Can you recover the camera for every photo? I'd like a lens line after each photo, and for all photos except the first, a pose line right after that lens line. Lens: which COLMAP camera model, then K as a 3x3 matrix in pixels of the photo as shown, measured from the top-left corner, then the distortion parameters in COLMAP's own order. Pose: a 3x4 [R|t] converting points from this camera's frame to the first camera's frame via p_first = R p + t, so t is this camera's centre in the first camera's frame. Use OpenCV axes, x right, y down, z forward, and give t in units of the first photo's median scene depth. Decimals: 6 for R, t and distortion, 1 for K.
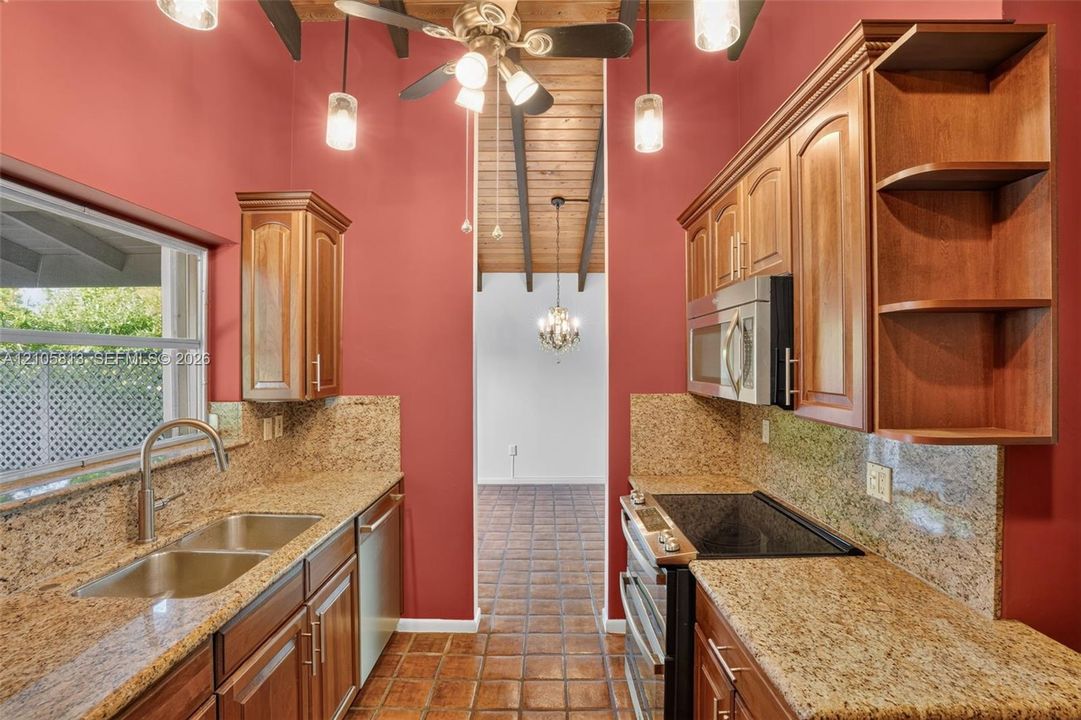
lens RADIAL K [[497.8, 0, 546.6], [0, 497.8, 354.4], [0, 0, 1]] dist [-0.047074, 0.000445]
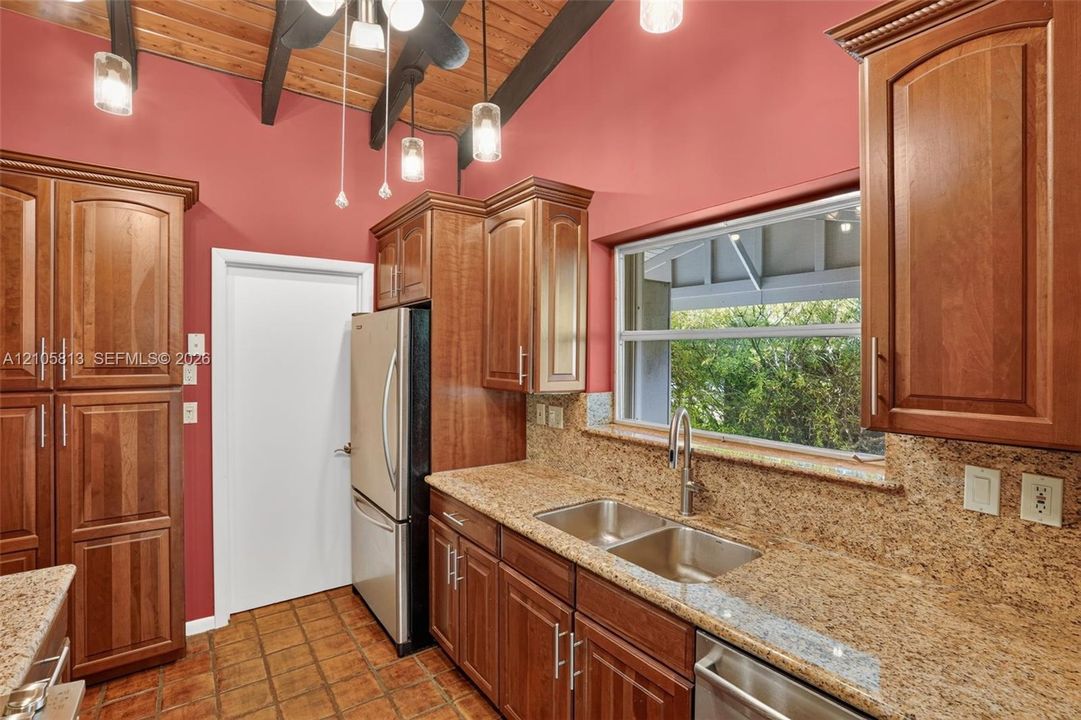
lens RADIAL K [[497.8, 0, 546.6], [0, 497.8, 354.4], [0, 0, 1]] dist [-0.047074, 0.000445]
pose [[-0.794420, -0.001380, -0.607368, 0.135822], [0.000277, 0.999996, -0.002635, 0.025813], [0.607369, -0.002262, -0.794417, 1.941537]]
